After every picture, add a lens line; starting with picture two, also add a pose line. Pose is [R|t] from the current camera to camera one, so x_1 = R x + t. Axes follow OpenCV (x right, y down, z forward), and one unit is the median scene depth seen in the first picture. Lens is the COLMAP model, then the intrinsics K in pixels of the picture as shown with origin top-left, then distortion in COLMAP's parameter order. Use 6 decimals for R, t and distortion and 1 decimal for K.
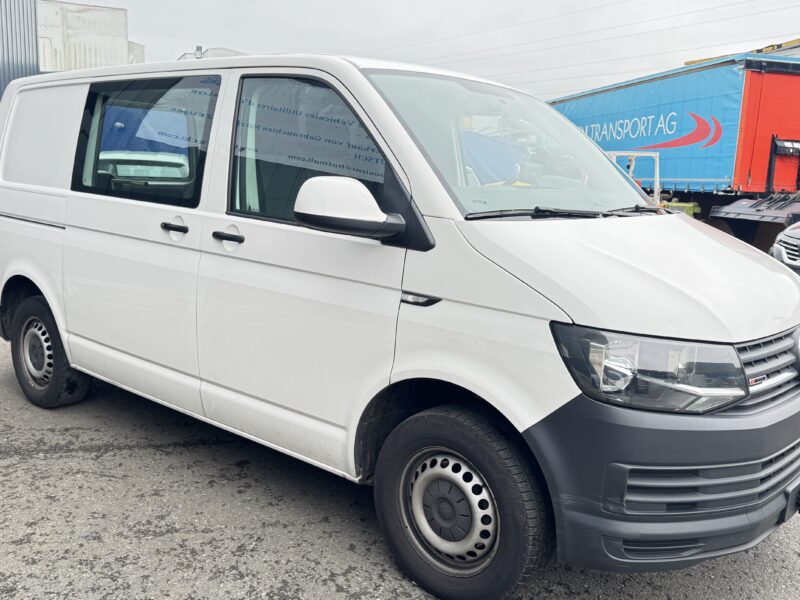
lens RADIAL K [[745.8, 0, 400.0], [0, 745.8, 300.0], [0, 0, 1]] dist [0.003230, -0.000043]
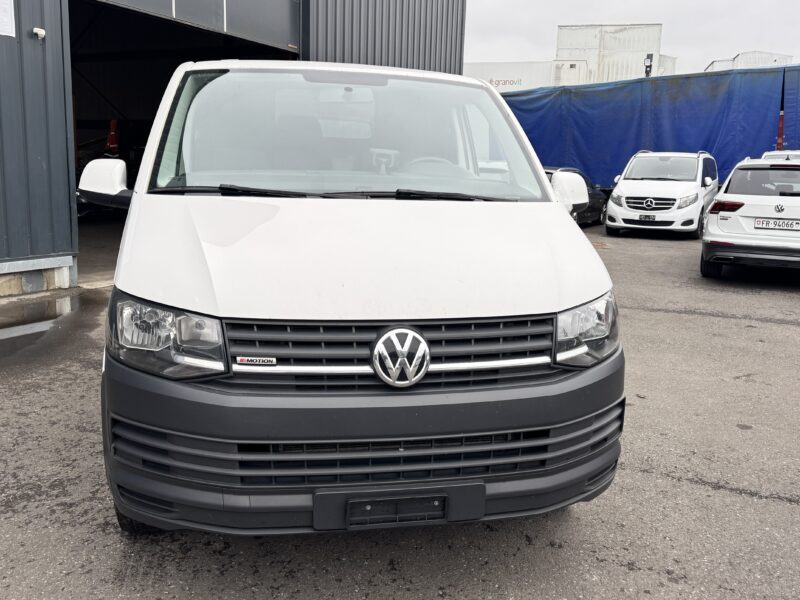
lens RADIAL K [[745.8, 0, 400.0], [0, 745.8, 300.0], [0, 0, 1]] dist [0.003230, -0.000043]
pose [[0.780546, 0.092435, -0.618226, 0.753283], [-0.102592, 0.994539, 0.019171, -0.005461], [0.616622, 0.048461, 0.785767, 0.224544]]
